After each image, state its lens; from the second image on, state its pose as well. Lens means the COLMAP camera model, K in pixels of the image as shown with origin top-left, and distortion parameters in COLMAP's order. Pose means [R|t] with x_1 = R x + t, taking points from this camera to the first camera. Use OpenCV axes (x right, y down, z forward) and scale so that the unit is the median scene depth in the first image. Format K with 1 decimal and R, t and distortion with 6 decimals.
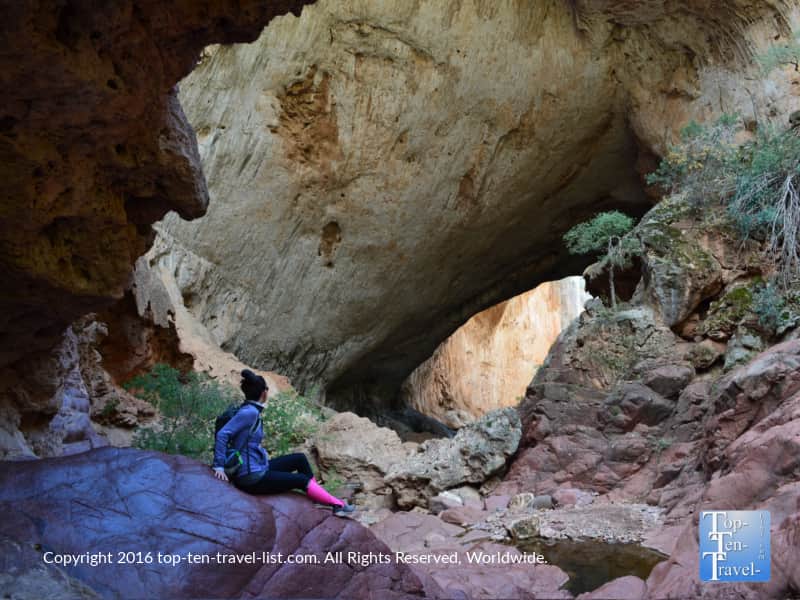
lens RADIAL K [[707.5, 0, 418.6], [0, 707.5, 298.5], [0, 0, 1]] dist [-0.079379, 0.004698]
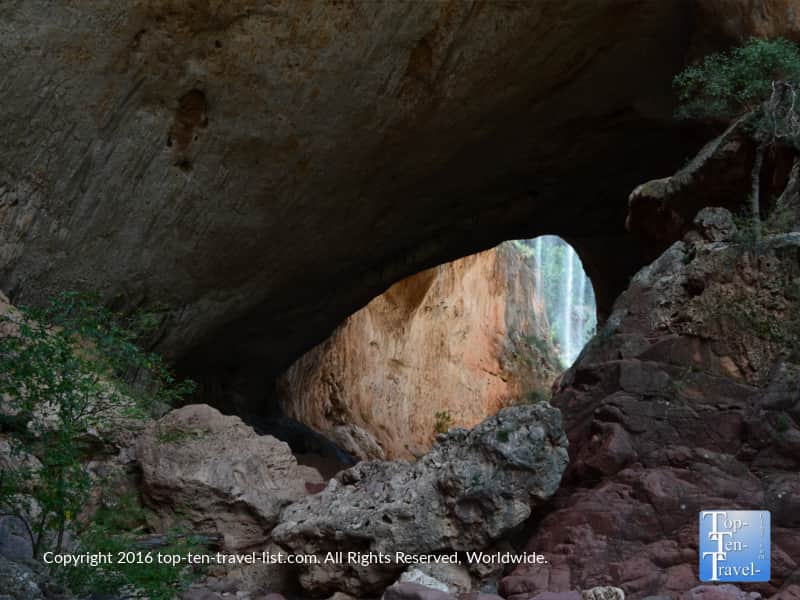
lens RADIAL K [[968.2, 0, 417.4], [0, 968.2, 299.8], [0, 0, 1]] dist [-0.057233, 0.004546]
pose [[0.988525, 0.081274, 0.127334, -0.036178], [-0.084116, 0.996309, 0.017100, 0.051597], [-0.125474, -0.027614, 0.991713, 0.227203]]
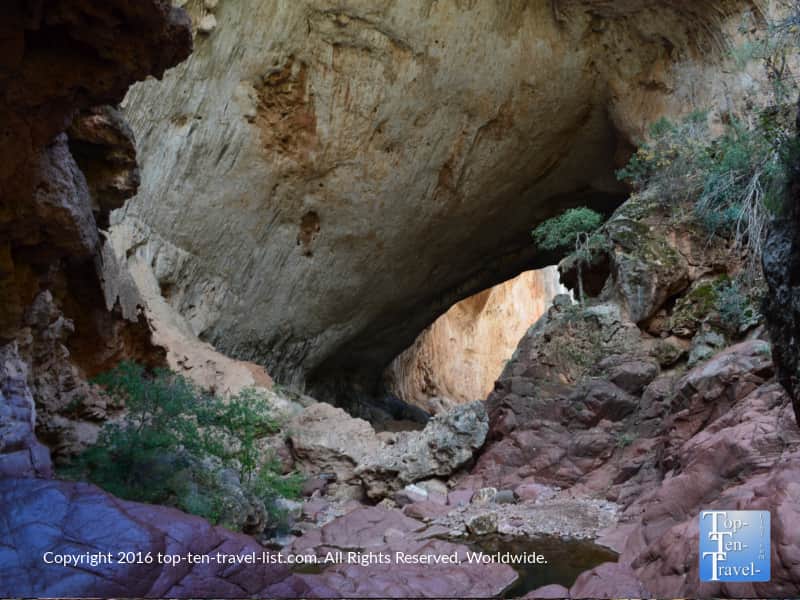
lens RADIAL K [[706.5, 0, 410.1], [0, 706.5, 297.1], [0, 0, 1]] dist [-0.079140, 0.007701]
pose [[0.999970, 0.004798, 0.006044, 0.017790], [-0.004913, 0.999807, 0.019024, -0.009353], [-0.005951, -0.019053, 0.999801, -0.003940]]
